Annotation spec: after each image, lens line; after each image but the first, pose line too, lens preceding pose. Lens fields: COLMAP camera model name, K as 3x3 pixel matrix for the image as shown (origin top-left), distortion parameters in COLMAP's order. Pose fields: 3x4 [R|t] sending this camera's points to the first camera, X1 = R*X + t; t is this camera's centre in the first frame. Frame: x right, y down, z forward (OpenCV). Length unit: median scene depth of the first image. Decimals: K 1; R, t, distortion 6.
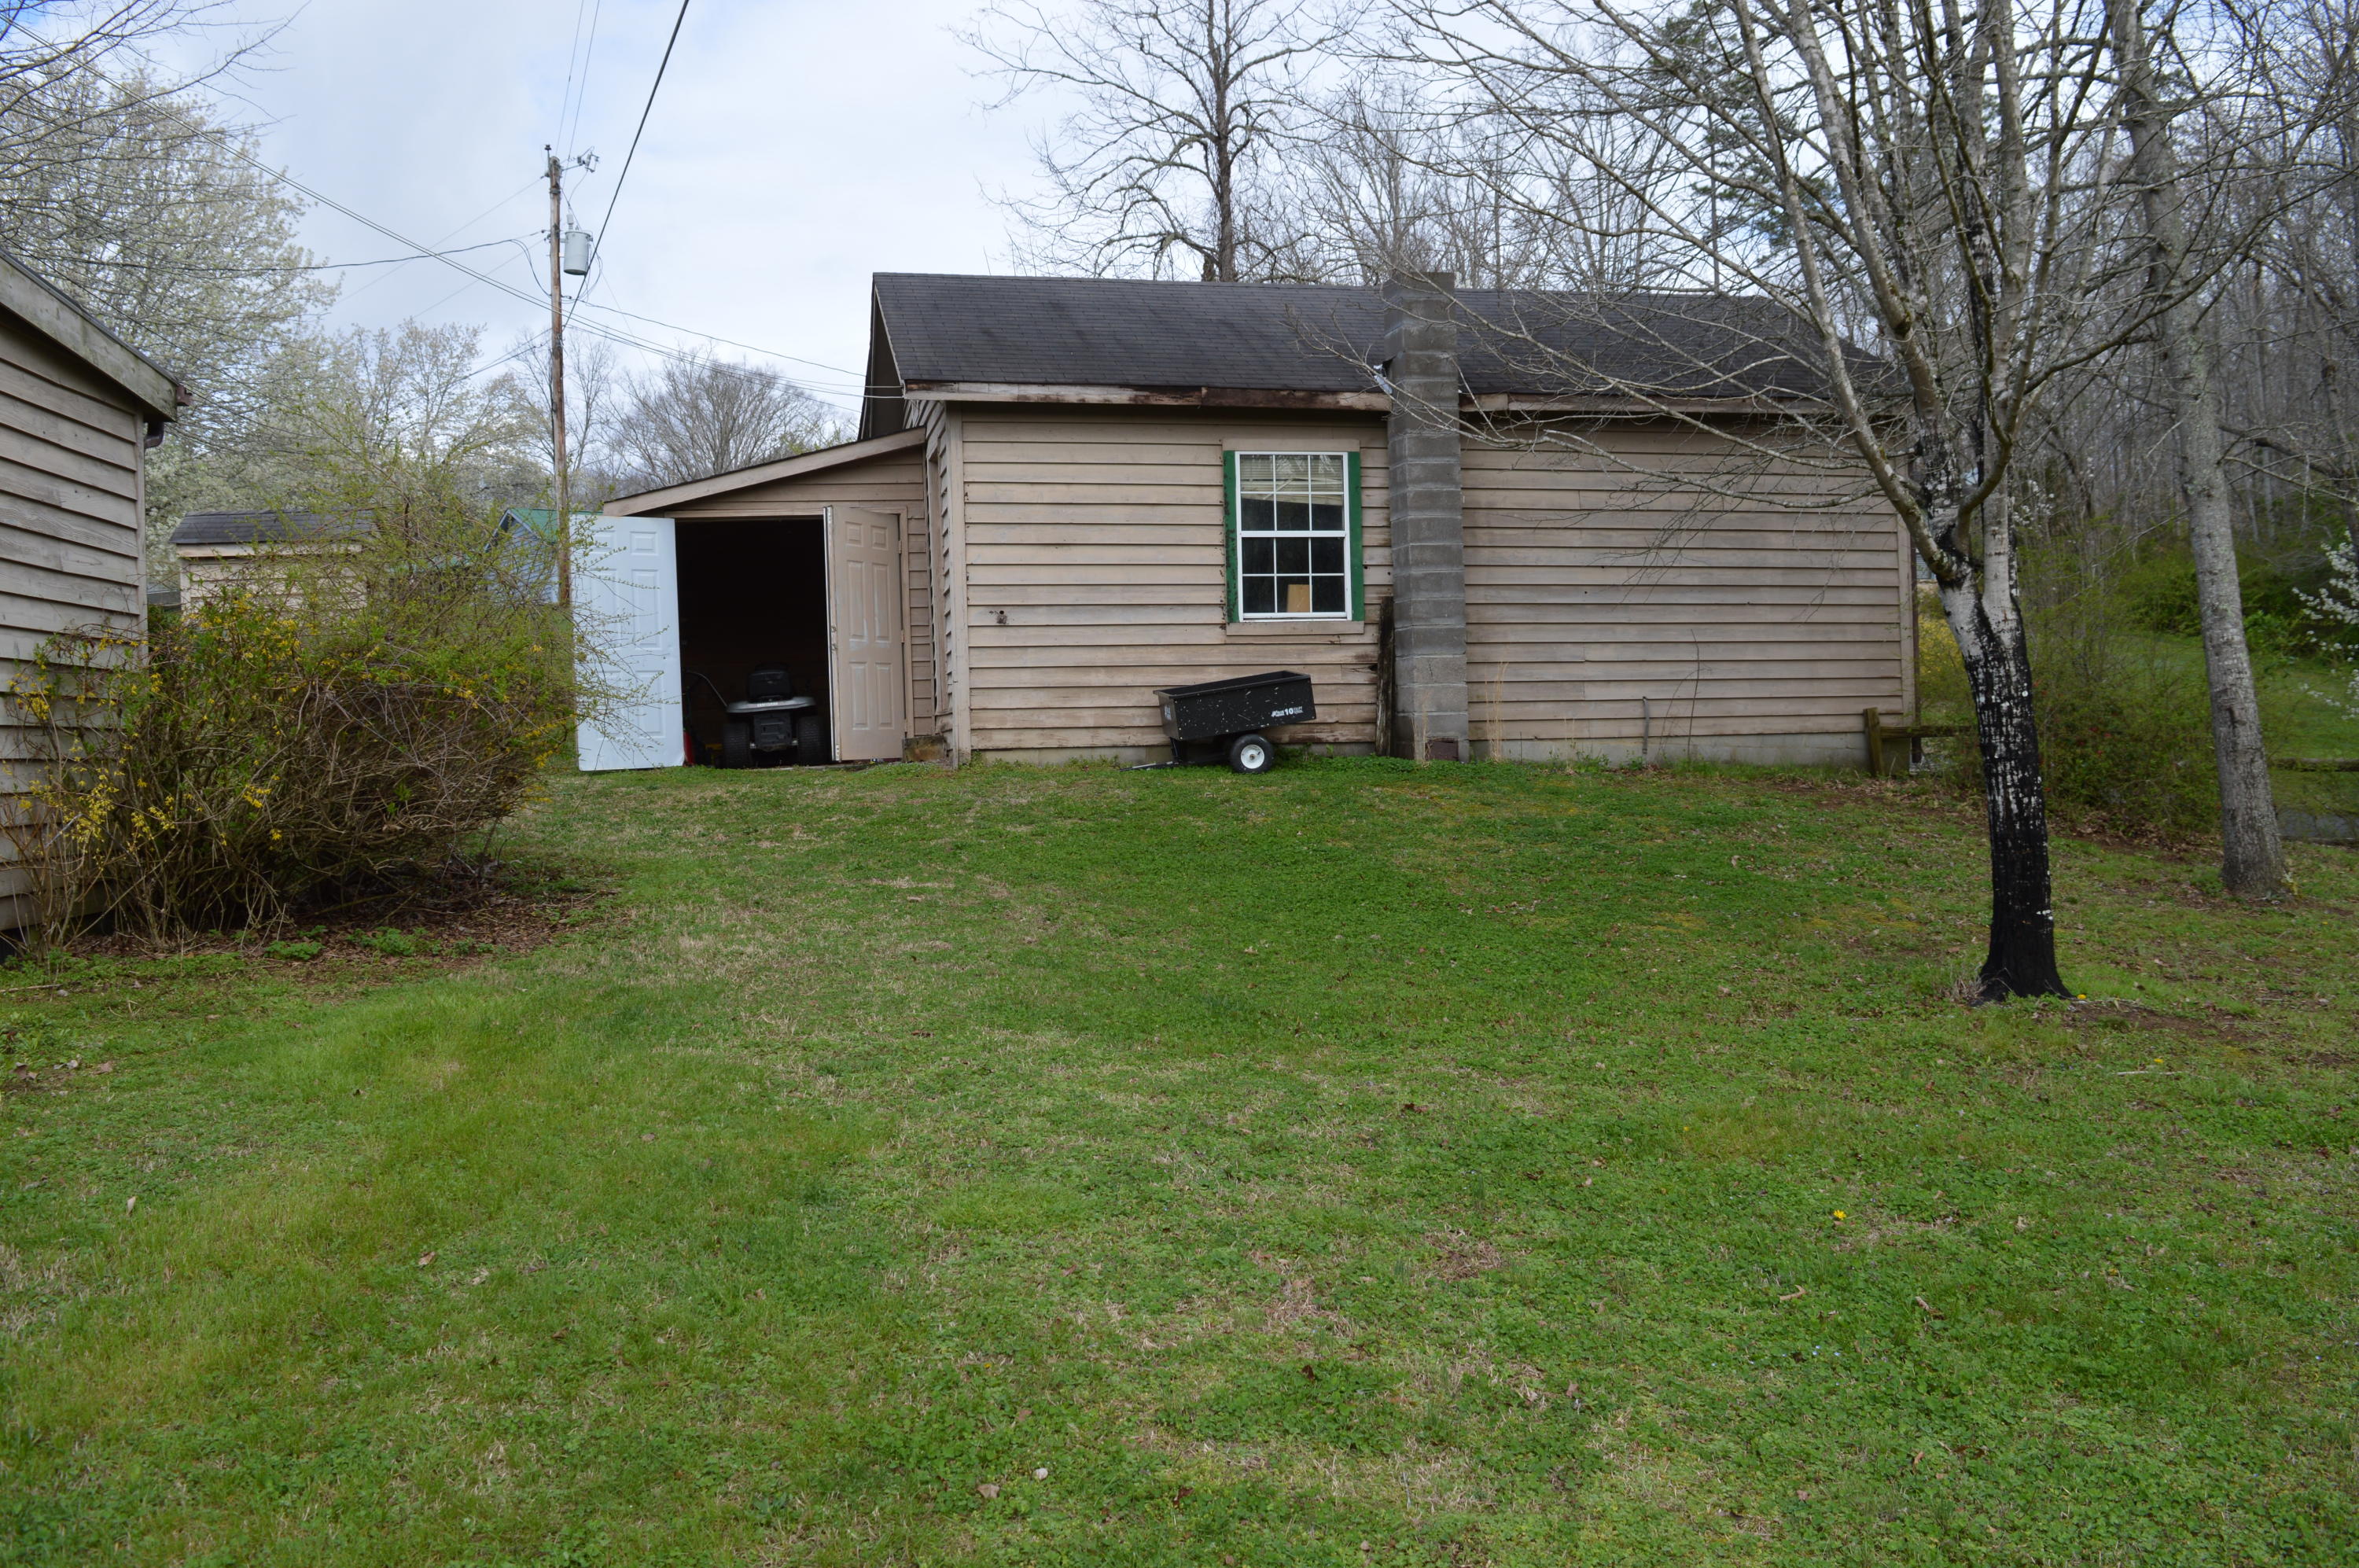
lens RADIAL K [[1866.4, 0, 1182.5], [0, 1866.4, 786.1], [0, 0, 1]] dist [-0.101036, 0.027591]
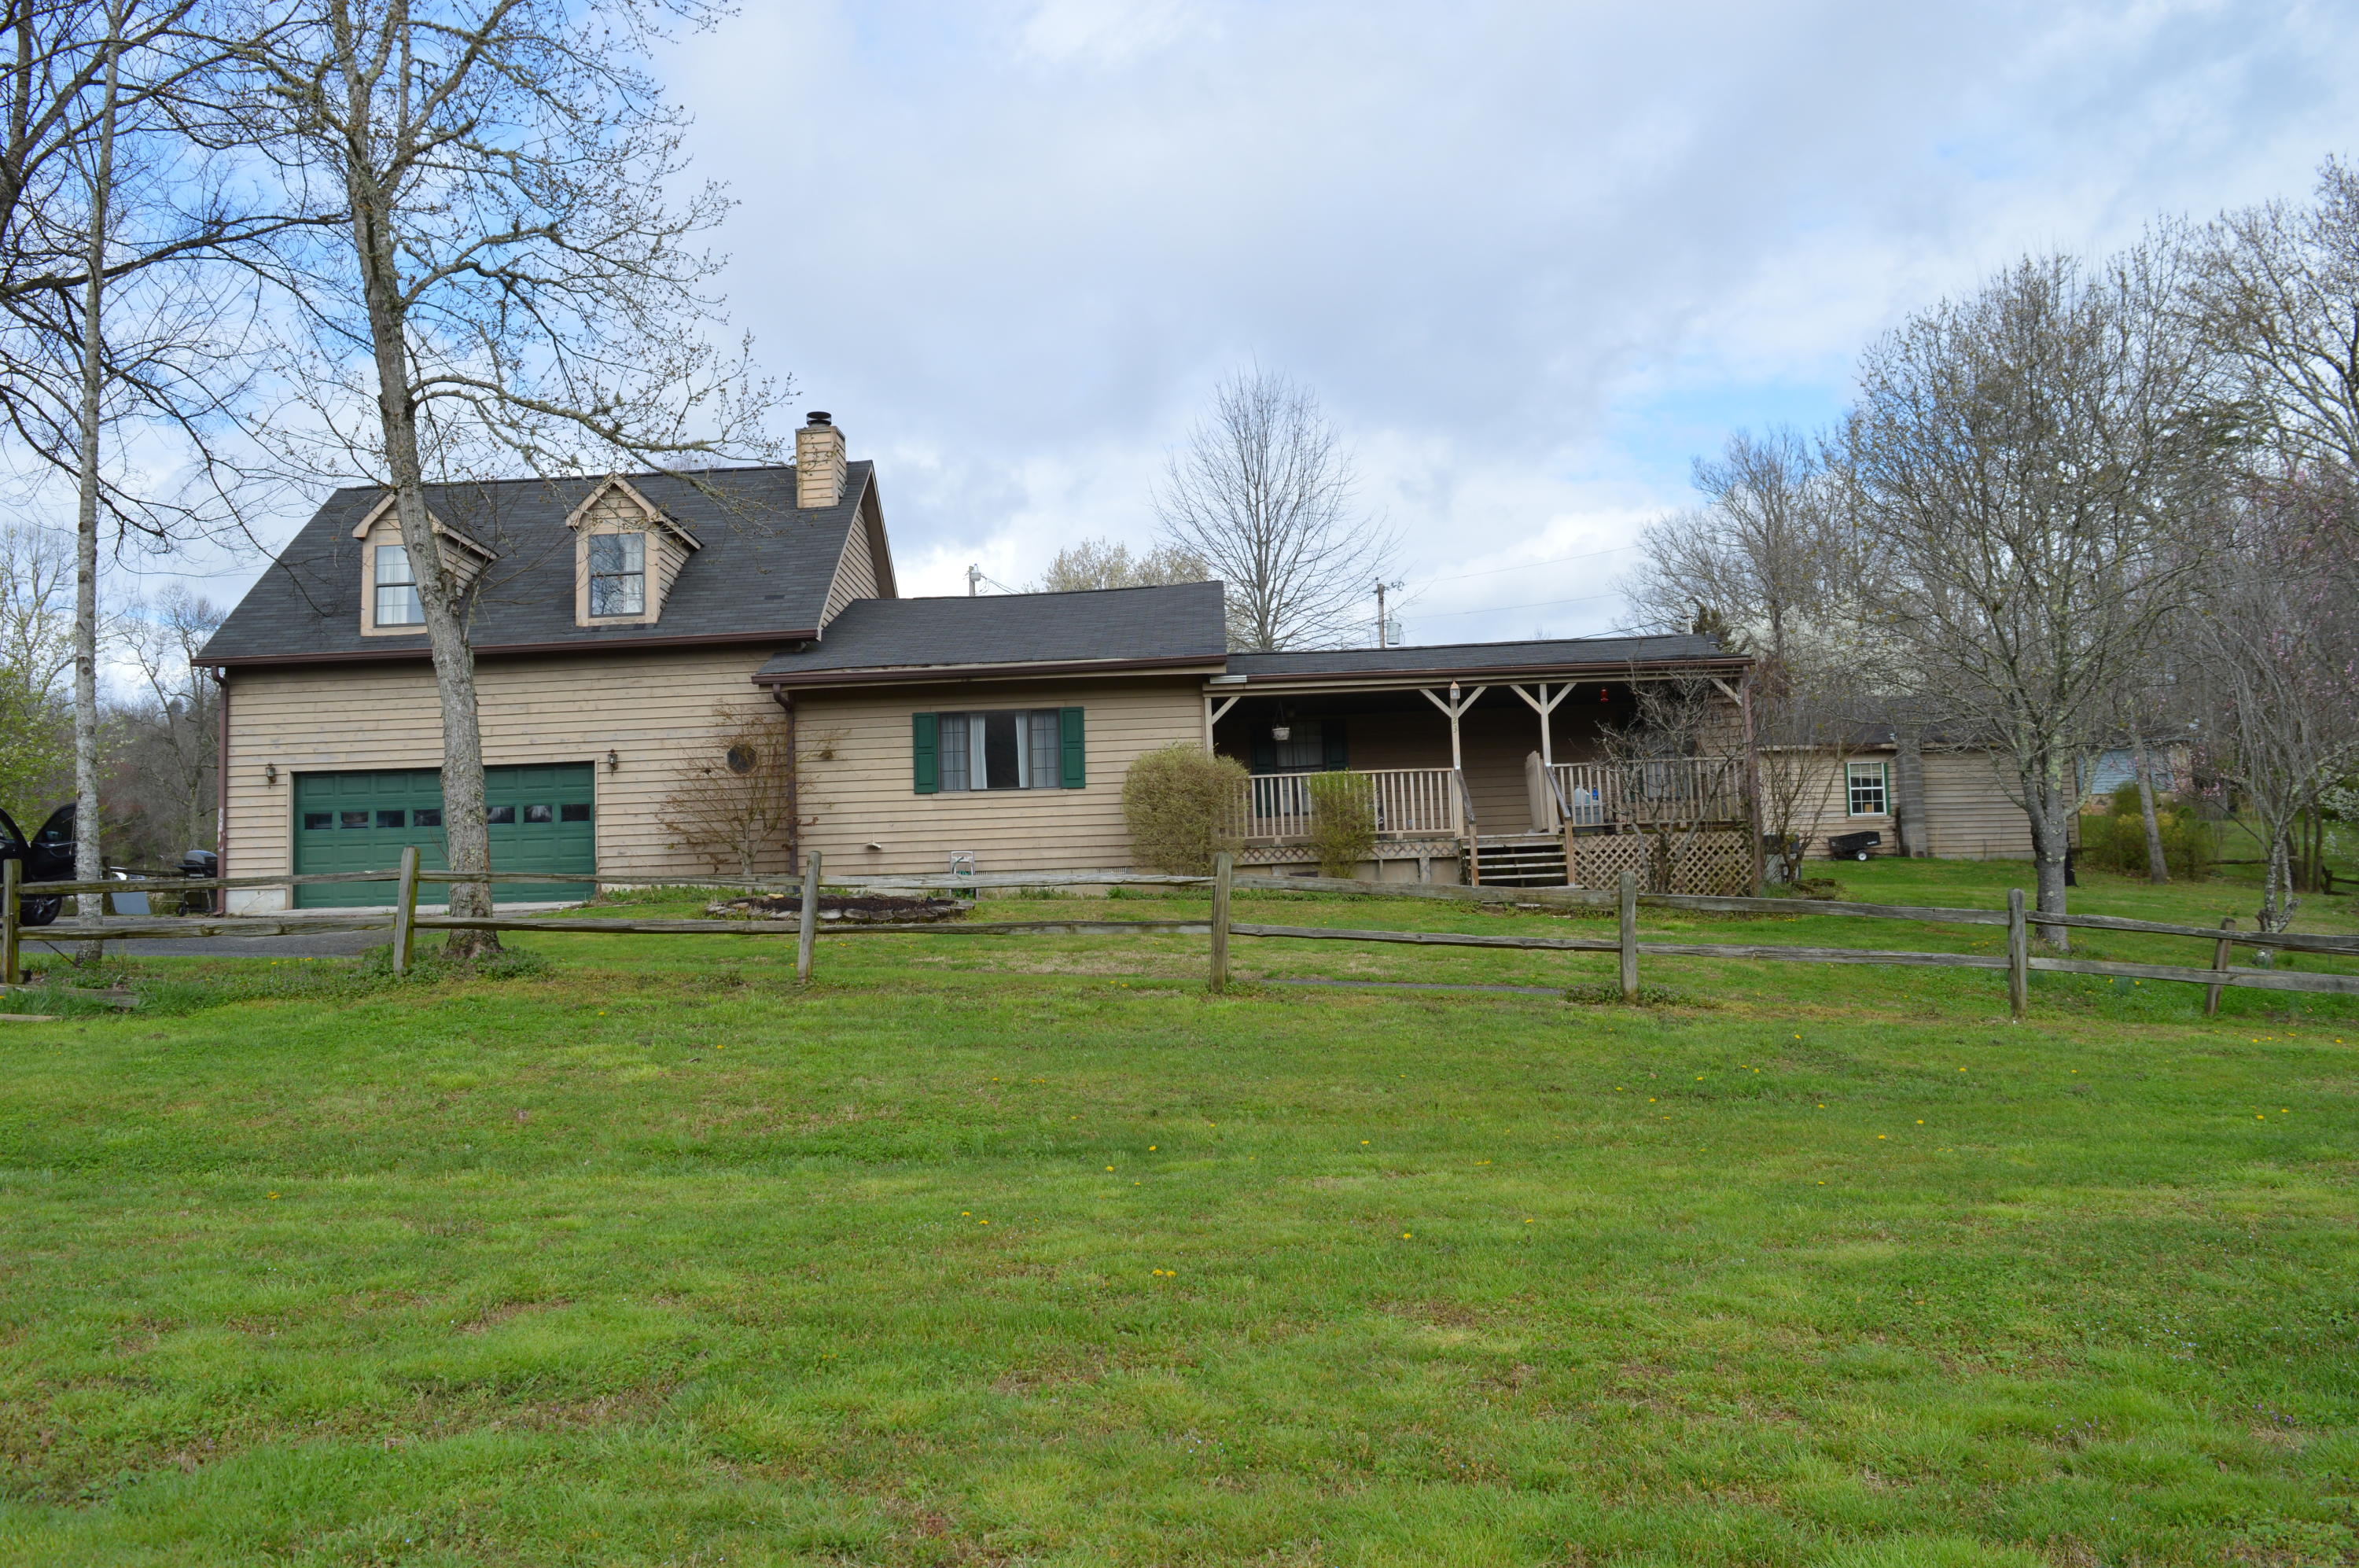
lens RADIAL K [[1866.4, 0, 1172.4], [0, 1866.4, 793.0], [0, 0, 1]] dist [-0.101036, 0.027591]
pose [[0.985019, -0.017417, -0.171564, -0.566421], [-0.002014, 0.993657, -0.112437, 0.226660], [0.172434, 0.111098, 0.978736, -2.262513]]
